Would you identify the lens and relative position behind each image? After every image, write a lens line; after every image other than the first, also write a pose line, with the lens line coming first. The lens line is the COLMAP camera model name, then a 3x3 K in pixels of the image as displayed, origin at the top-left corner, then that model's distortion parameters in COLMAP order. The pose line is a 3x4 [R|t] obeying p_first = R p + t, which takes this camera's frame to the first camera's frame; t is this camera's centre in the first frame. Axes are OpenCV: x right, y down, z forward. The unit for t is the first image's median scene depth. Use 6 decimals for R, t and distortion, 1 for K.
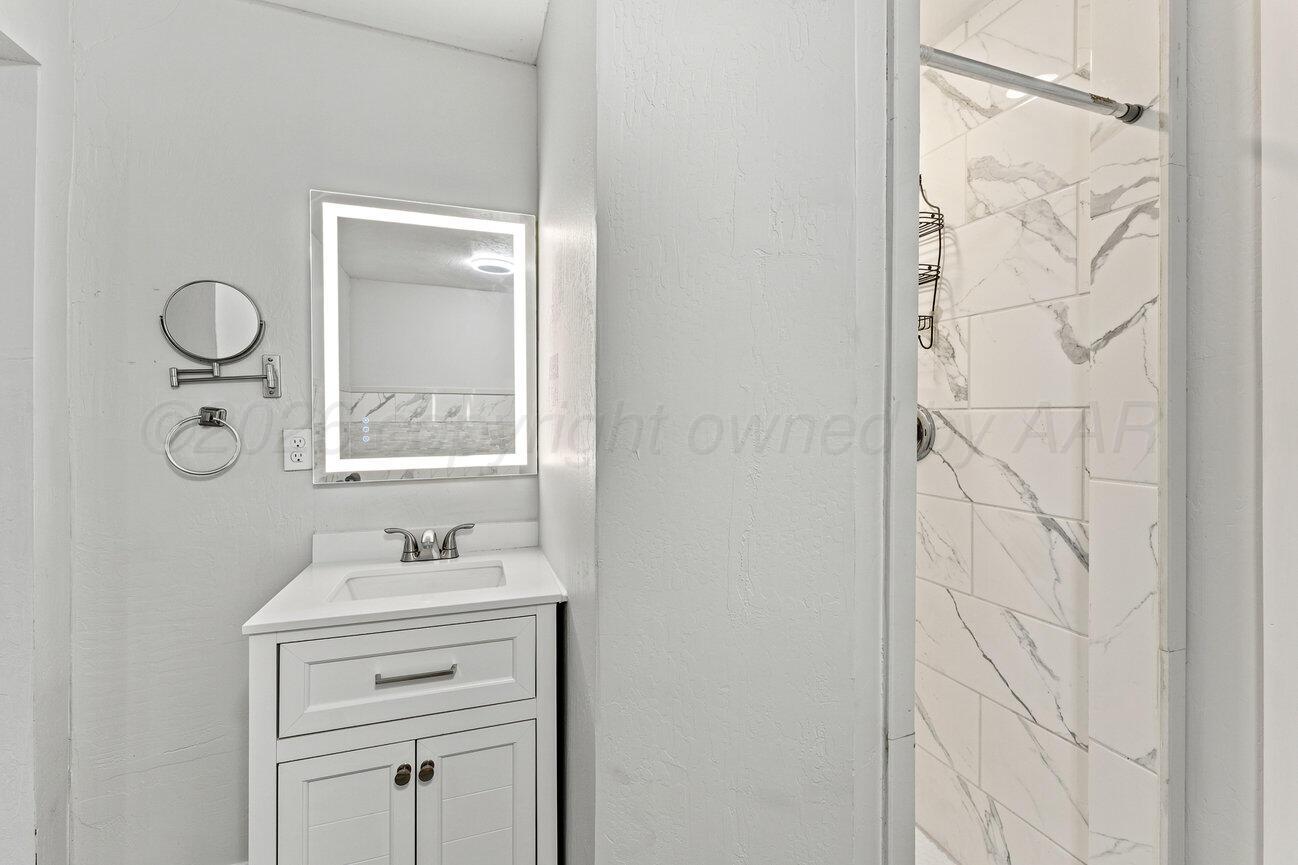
lens RADIAL K [[533.2, 0, 649.2], [0, 533.2, 428.6], [0, 0, 1]] dist [0.007122, -0.001253]
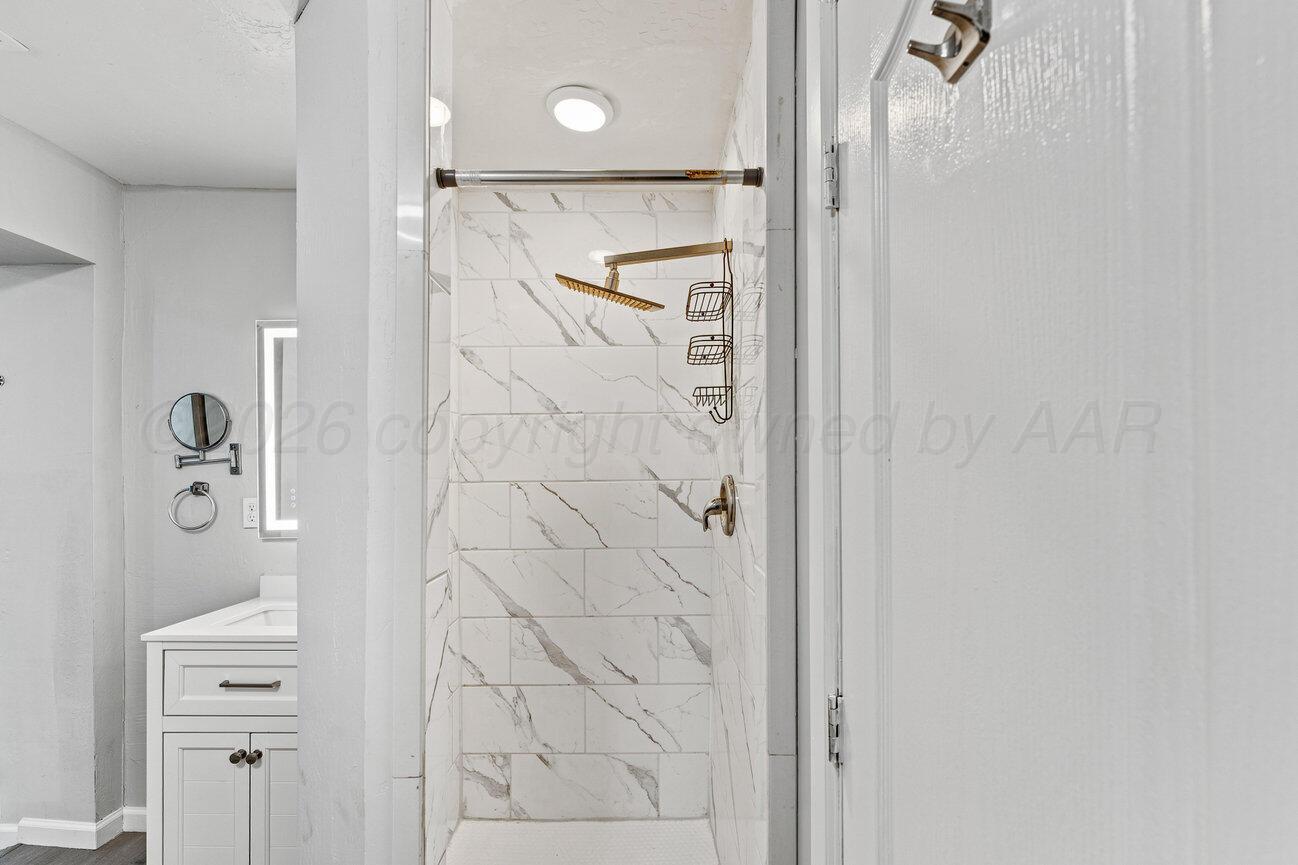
lens RADIAL K [[533.2, 0, 625.6], [0, 533.2, 479.9], [0, 0, 1]] dist [0.007122, -0.001253]
pose [[0.945741, -0.003477, -0.324903, 0.723133], [0.002030, 0.999986, -0.004792, -0.036088], [0.324915, 0.003873, 0.945735, 0.025231]]
